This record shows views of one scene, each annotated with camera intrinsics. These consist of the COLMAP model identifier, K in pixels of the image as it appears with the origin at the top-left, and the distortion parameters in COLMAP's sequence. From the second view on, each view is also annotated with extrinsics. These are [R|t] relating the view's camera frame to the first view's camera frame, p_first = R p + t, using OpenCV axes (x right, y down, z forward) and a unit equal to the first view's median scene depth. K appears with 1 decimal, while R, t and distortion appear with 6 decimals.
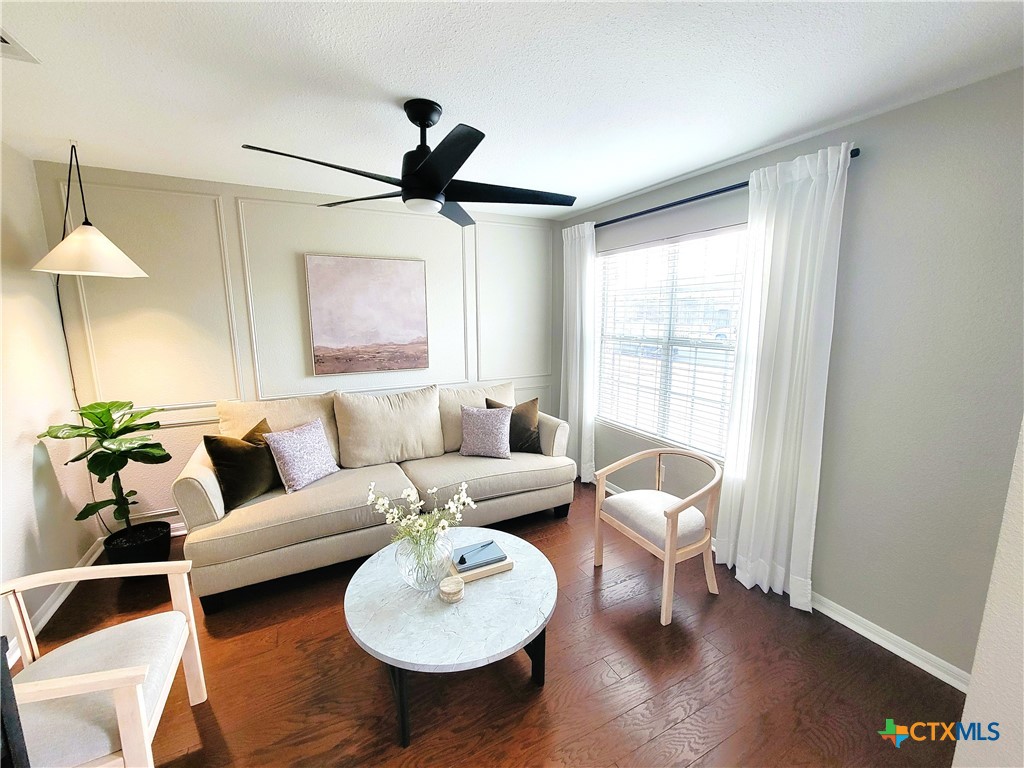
lens RADIAL K [[417.5, 0, 511.2], [0, 417.5, 380.4], [0, 0, 1]] dist [-0.003761, 0.001508]
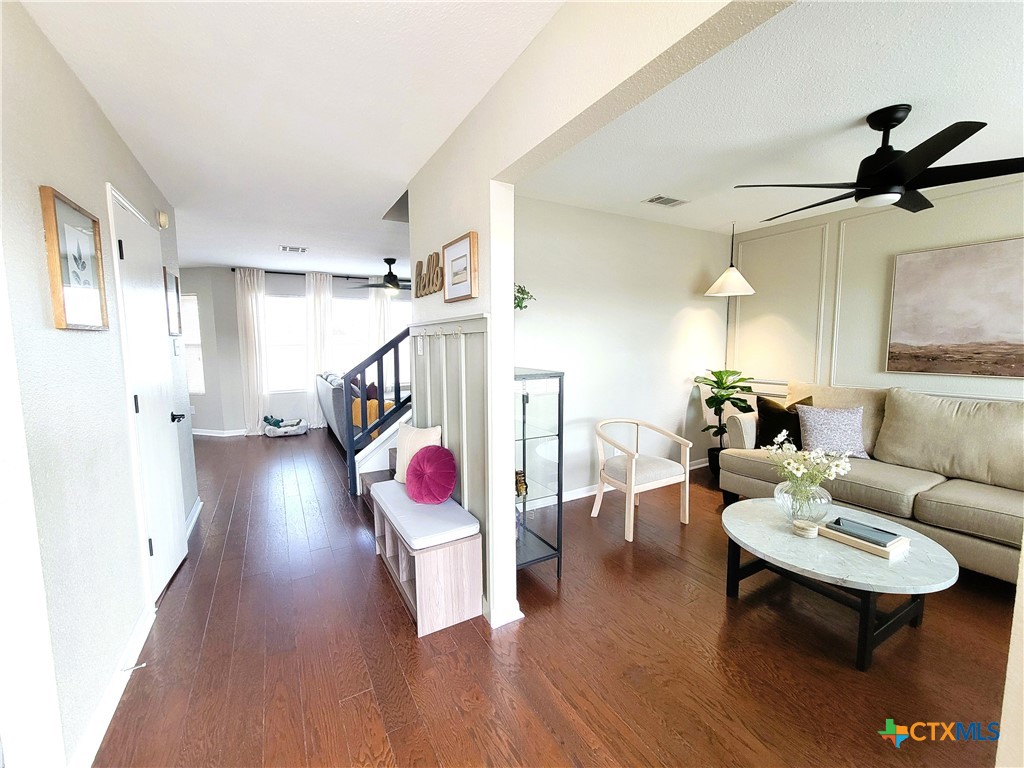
lens RADIAL K [[417.5, 0, 512.8], [0, 417.5, 378.4], [0, 0, 1]] dist [-0.003761, 0.001508]
pose [[0.055534, 0.096154, -0.993816, 0.522998], [-0.148630, 0.985058, 0.087001, 0.055489], [0.987332, 0.142879, 0.068996, 0.020297]]
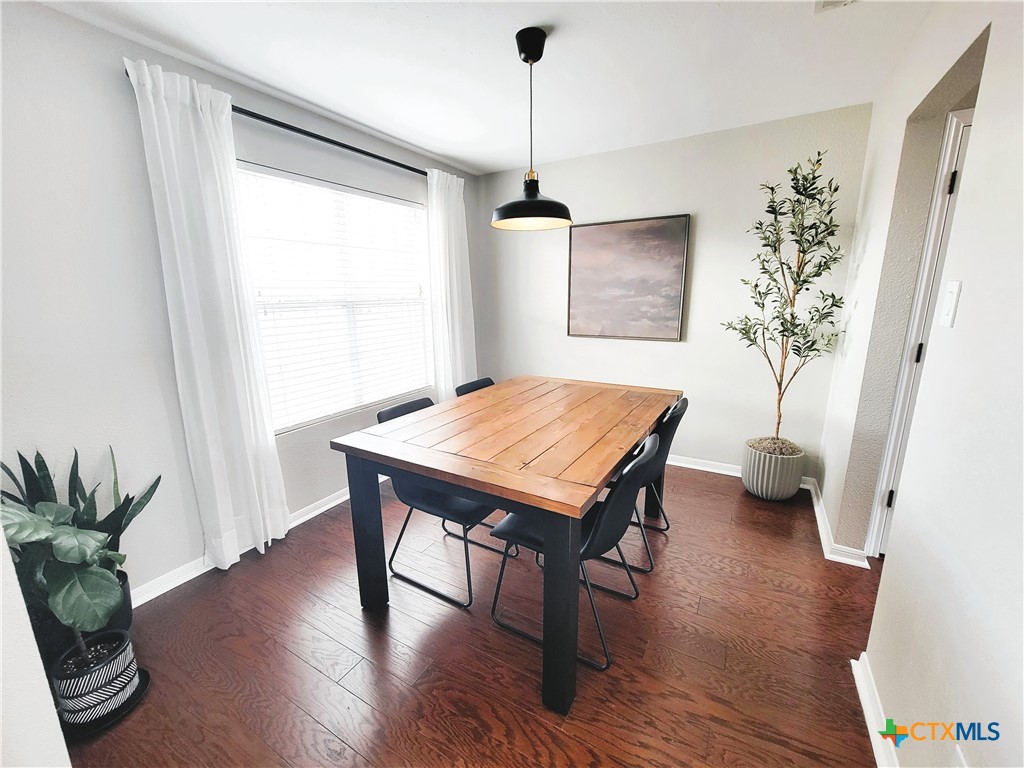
lens RADIAL K [[417.5, 0, 513.5], [0, 417.5, 382.1], [0, 0, 1]] dist [-0.003761, 0.001508]
pose [[-0.537633, -0.173697, 0.825094, -0.120619], [0.143242, 0.945512, 0.292384, -0.029867], [-0.830923, 0.275384, -0.483458, 0.242468]]
